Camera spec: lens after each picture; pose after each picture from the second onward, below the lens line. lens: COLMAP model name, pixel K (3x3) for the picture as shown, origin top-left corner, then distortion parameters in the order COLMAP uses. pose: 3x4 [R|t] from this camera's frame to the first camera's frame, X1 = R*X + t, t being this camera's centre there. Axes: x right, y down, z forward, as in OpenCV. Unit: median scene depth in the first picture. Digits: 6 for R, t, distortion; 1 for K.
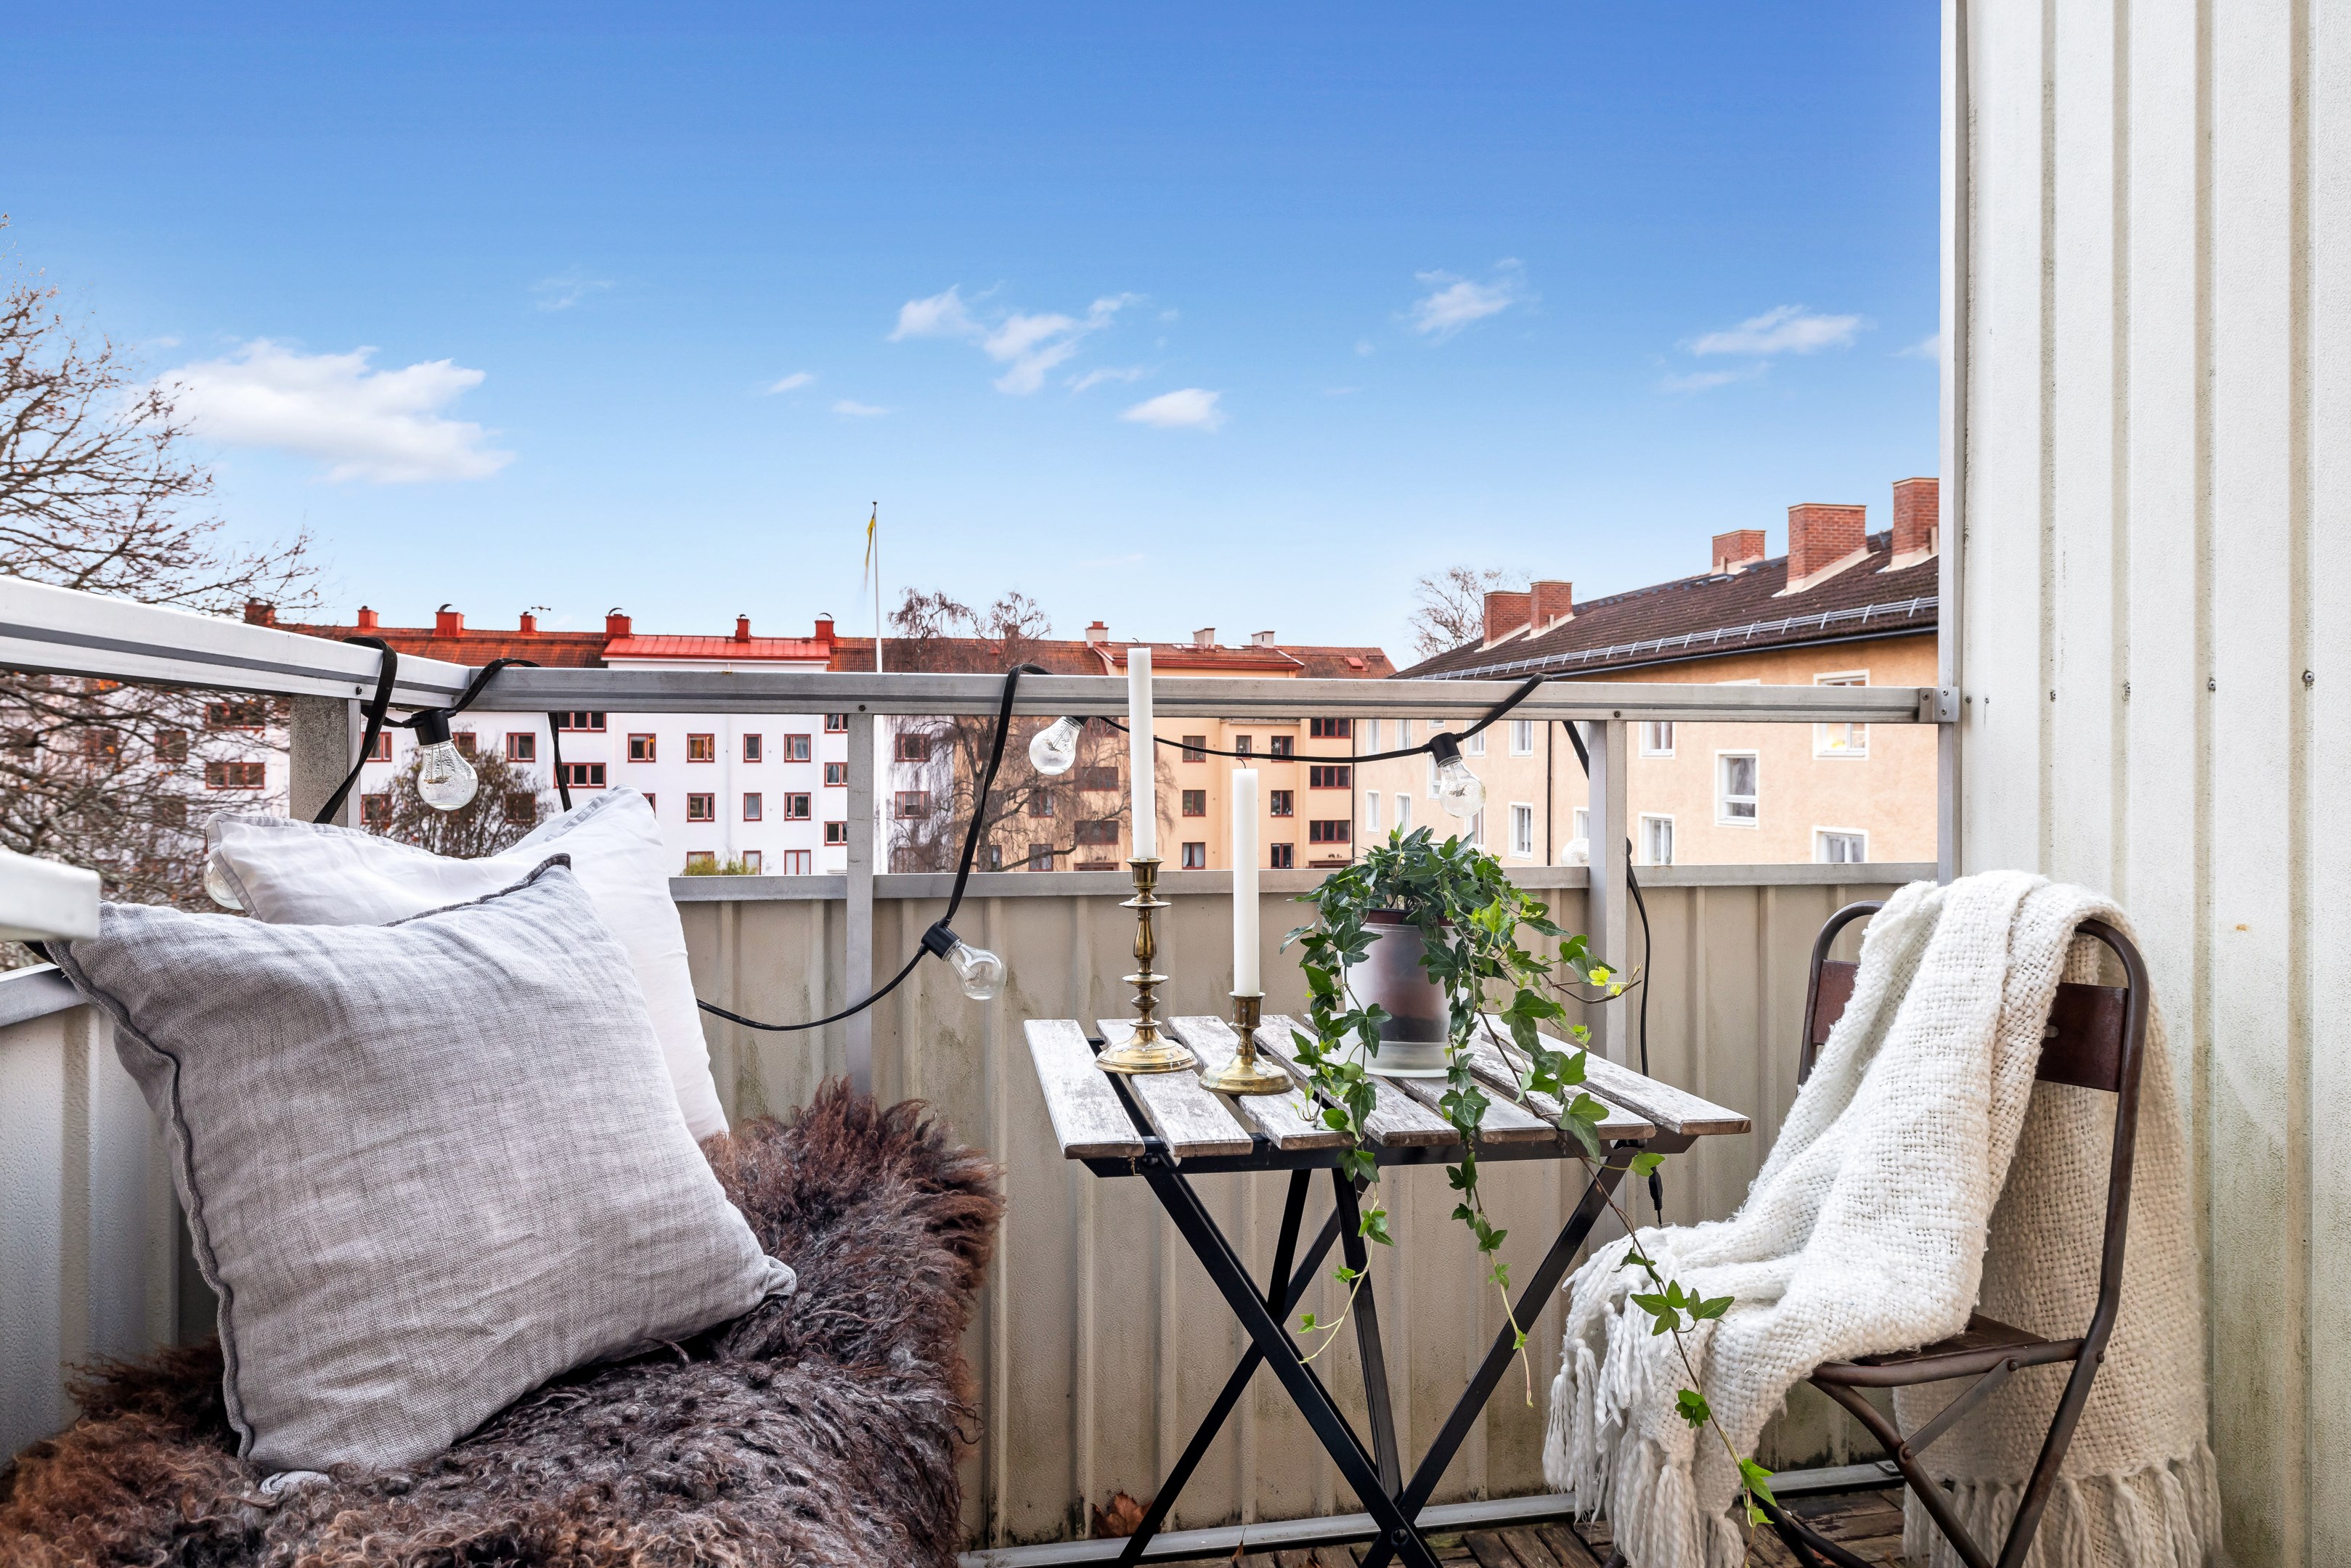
lens RADIAL K [[1479.2, 0, 1167.3], [0, 1479.2, 745.0], [0, 0, 1]] dist [-0.003124, -0.000228]
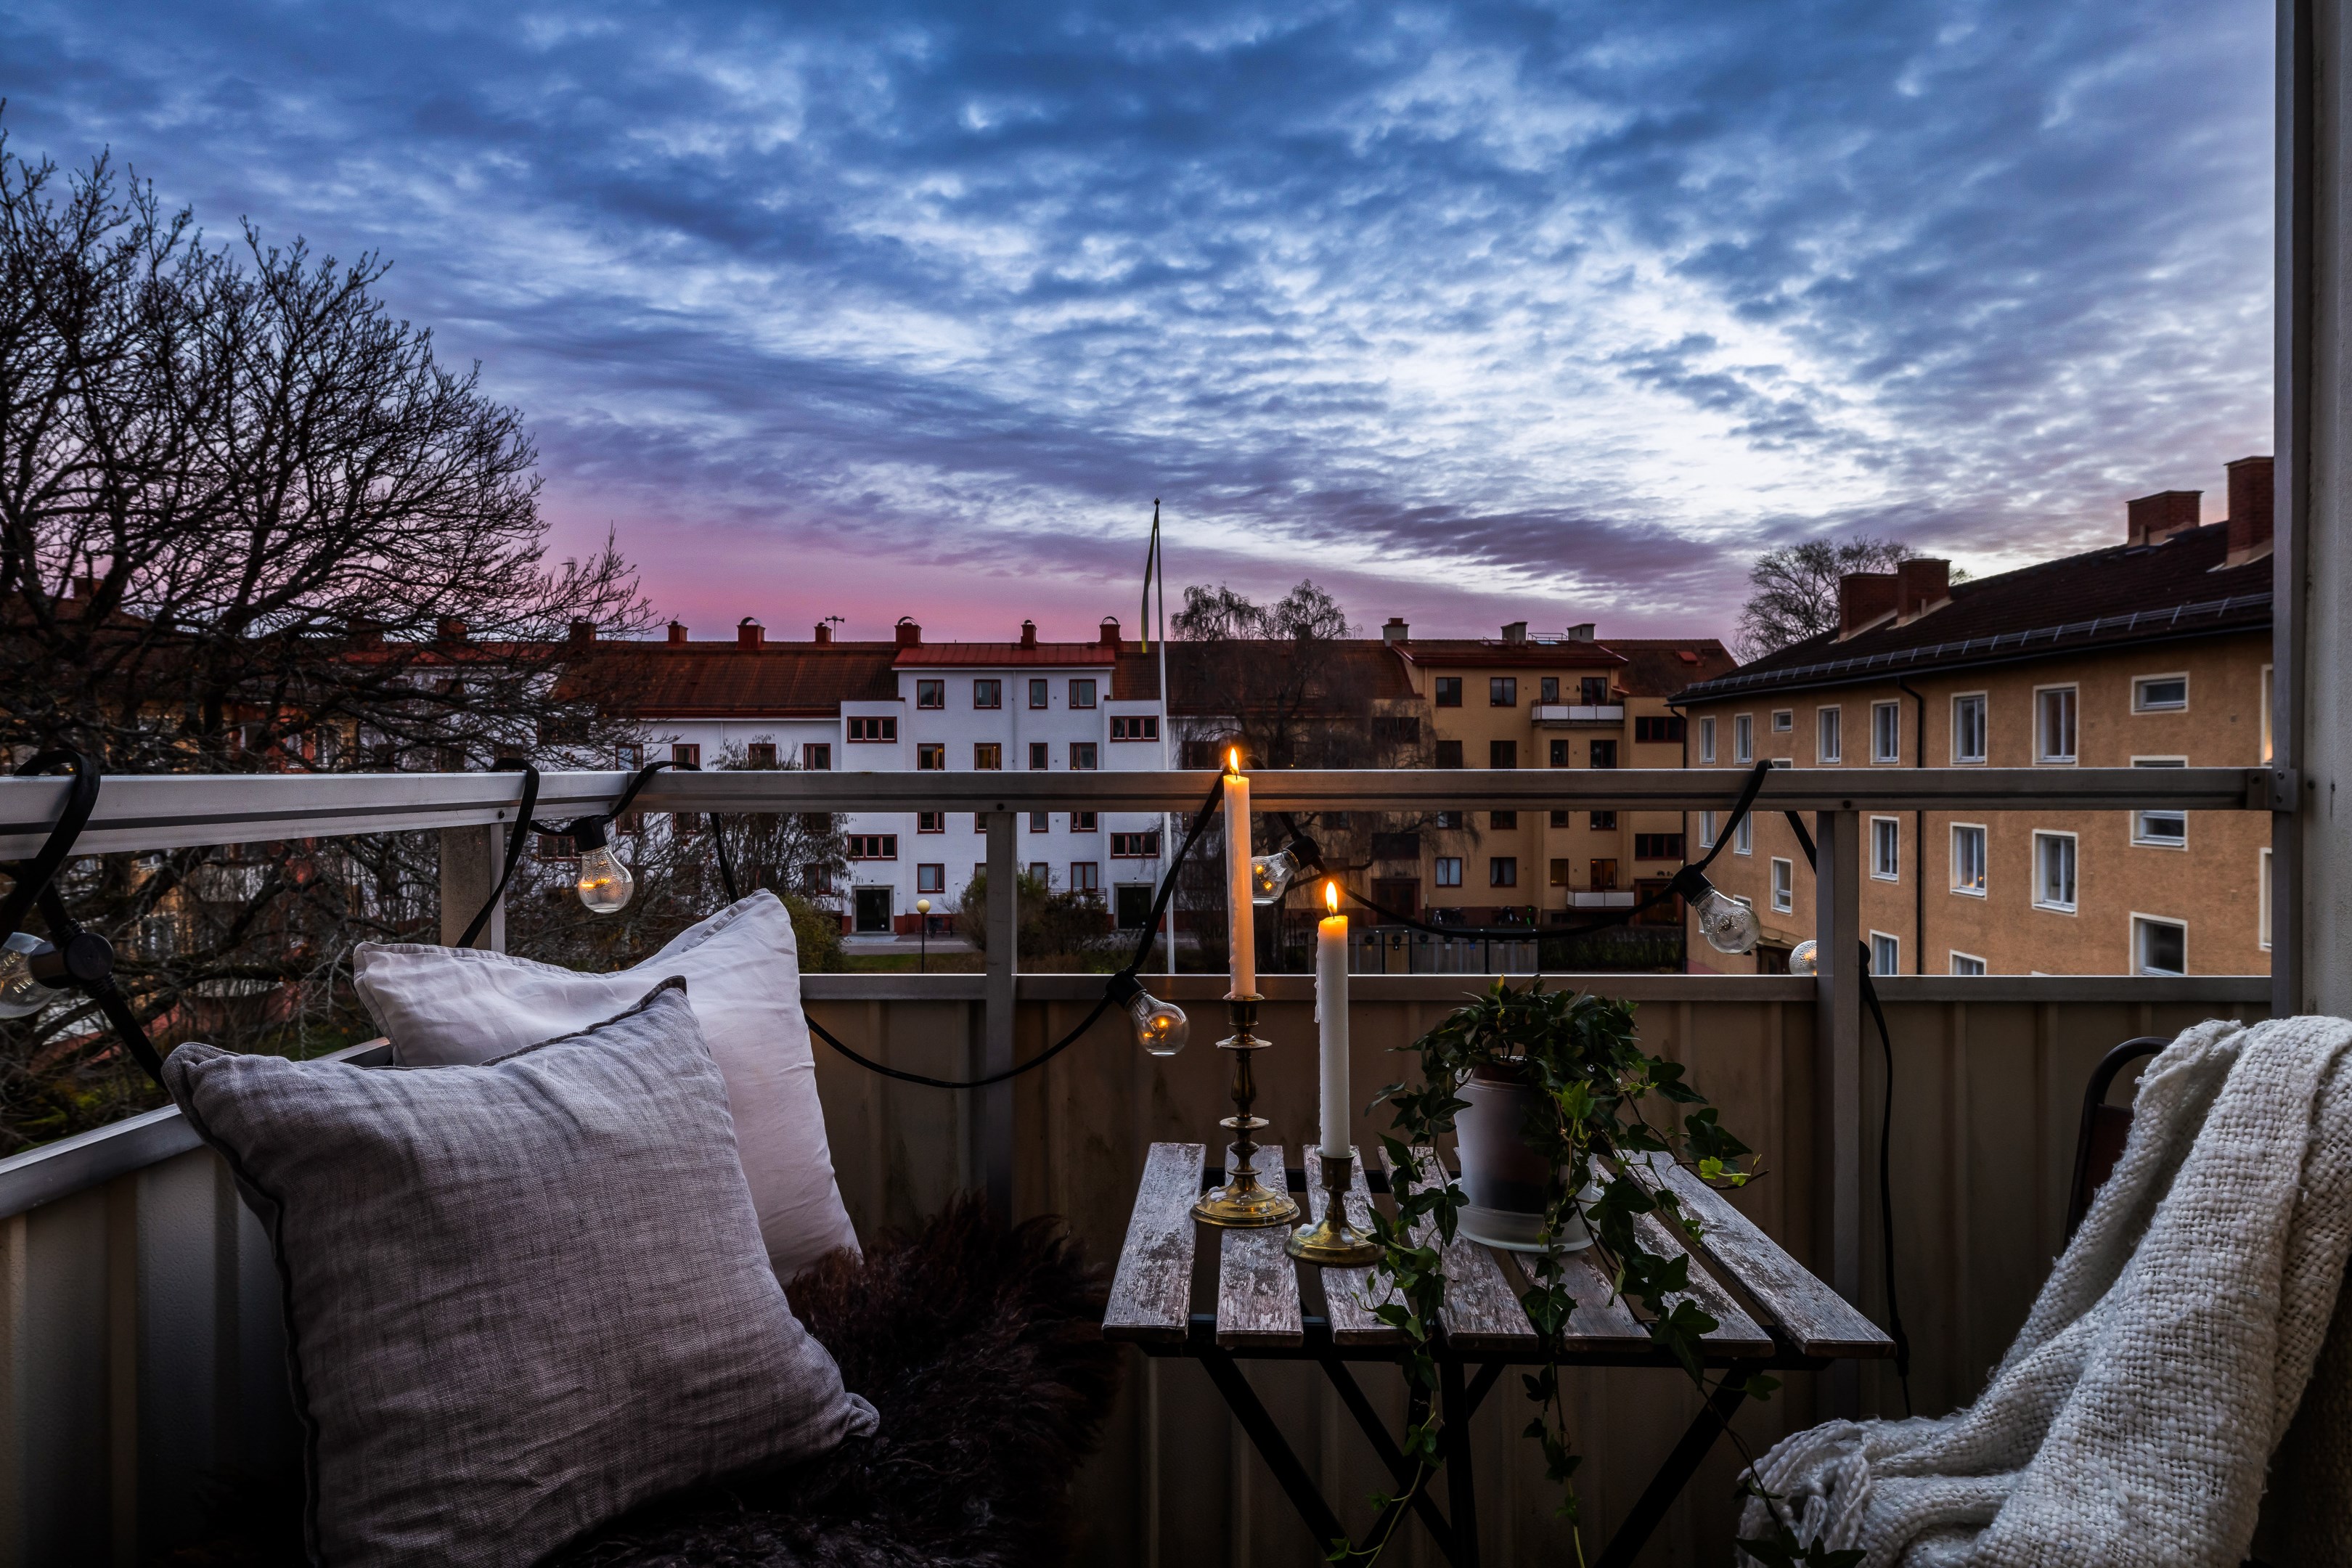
lens RADIAL K [[1569.8, 0, 1125.0], [0, 1569.8, 759.0], [0, 0, 1]] dist [-0.007091, 0.007094]
pose [[0.975991, -0.006274, -0.217720, 0.121975], [0.007321, 0.999965, 0.004006, -0.073707], [0.217688, -0.005503, 0.976003, 0.007965]]
